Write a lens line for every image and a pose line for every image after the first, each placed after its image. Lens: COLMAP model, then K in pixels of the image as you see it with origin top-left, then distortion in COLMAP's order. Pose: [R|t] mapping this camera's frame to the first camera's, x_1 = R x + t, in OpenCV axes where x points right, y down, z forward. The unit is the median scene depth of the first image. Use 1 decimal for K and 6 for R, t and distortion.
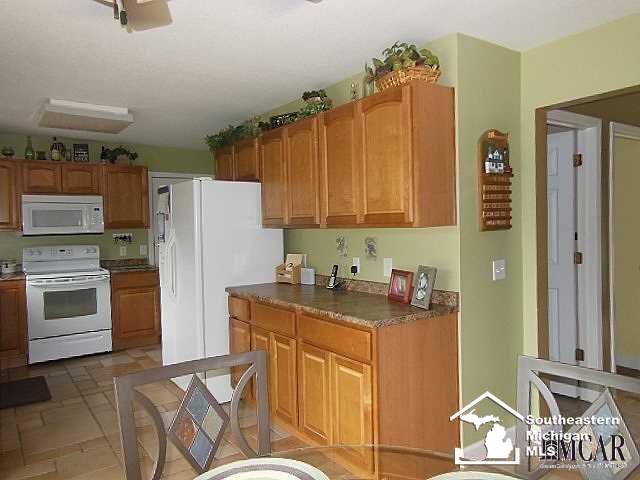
lens RADIAL K [[476.6, 0, 321.6], [0, 476.6, 240.2], [0, 0, 1]] dist [0.006750, 0.046893]
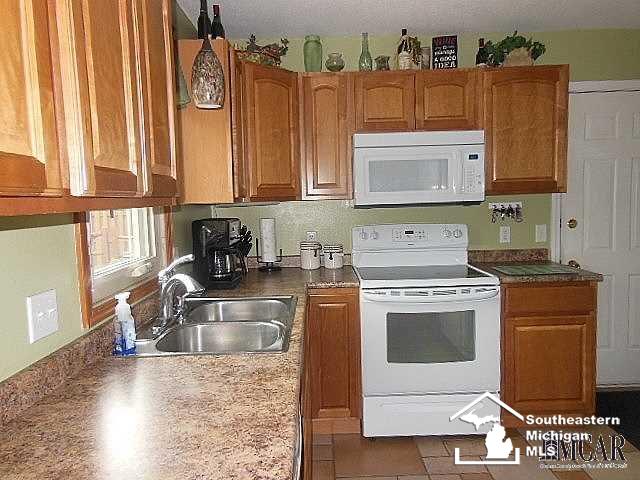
lens RADIAL K [[476.6, 0, 321.6], [0, 476.6, 240.2], [0, 0, 1]] dist [0.006750, 0.046893]
pose [[0.827128, 0.045328, -0.560183, -0.312990], [-0.007484, 0.997542, 0.069667, -0.008473], [0.561964, -0.053431, 0.825434, 0.476066]]
